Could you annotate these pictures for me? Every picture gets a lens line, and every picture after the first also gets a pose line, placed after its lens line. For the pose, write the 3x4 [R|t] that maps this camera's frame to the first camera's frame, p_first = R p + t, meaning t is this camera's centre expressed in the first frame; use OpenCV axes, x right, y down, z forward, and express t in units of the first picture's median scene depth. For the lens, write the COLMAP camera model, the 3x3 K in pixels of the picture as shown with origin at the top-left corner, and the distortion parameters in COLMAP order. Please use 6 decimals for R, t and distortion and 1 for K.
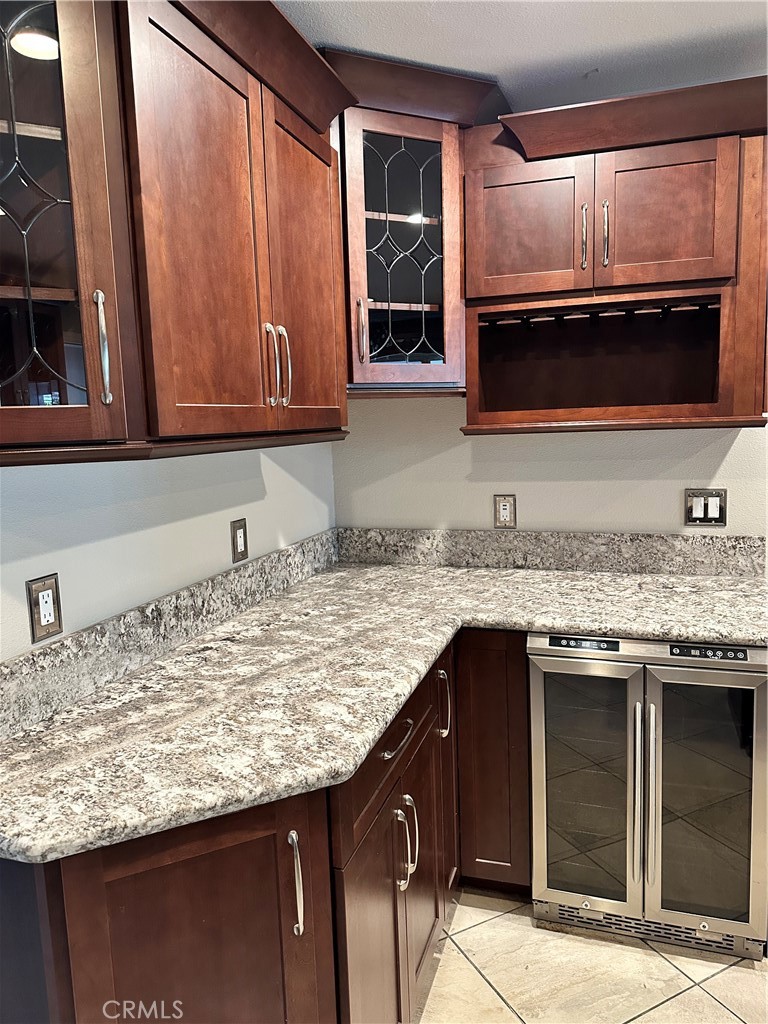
lens RADIAL K [[725.5, 0, 384.0], [0, 725.5, 512.0], [0, 0, 1]] dist [0.132875, -0.211837]
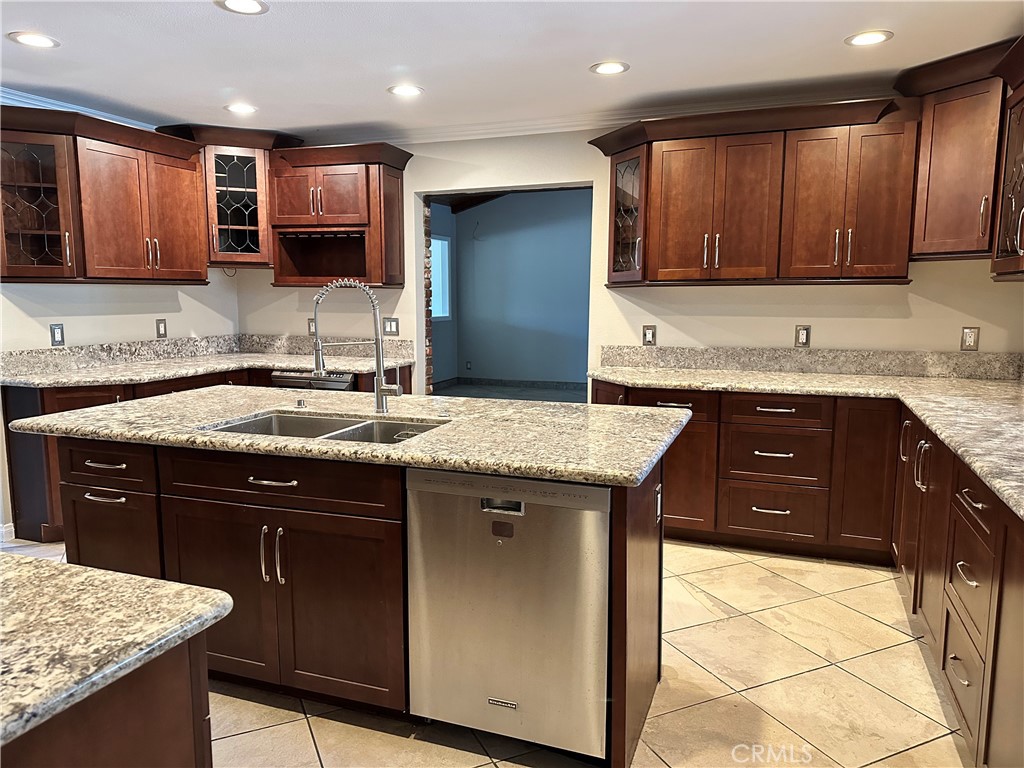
lens RADIAL K [[713.5, 0, 507.2], [0, 713.5, 395.3], [0, 0, 1]] dist [0.001135, -0.004100]
pose [[0.998814, 0.045758, -0.016618, 0.961426], [-0.045465, 0.998811, 0.017578, 0.165661], [0.017403, -0.016801, 0.999707, -1.253527]]
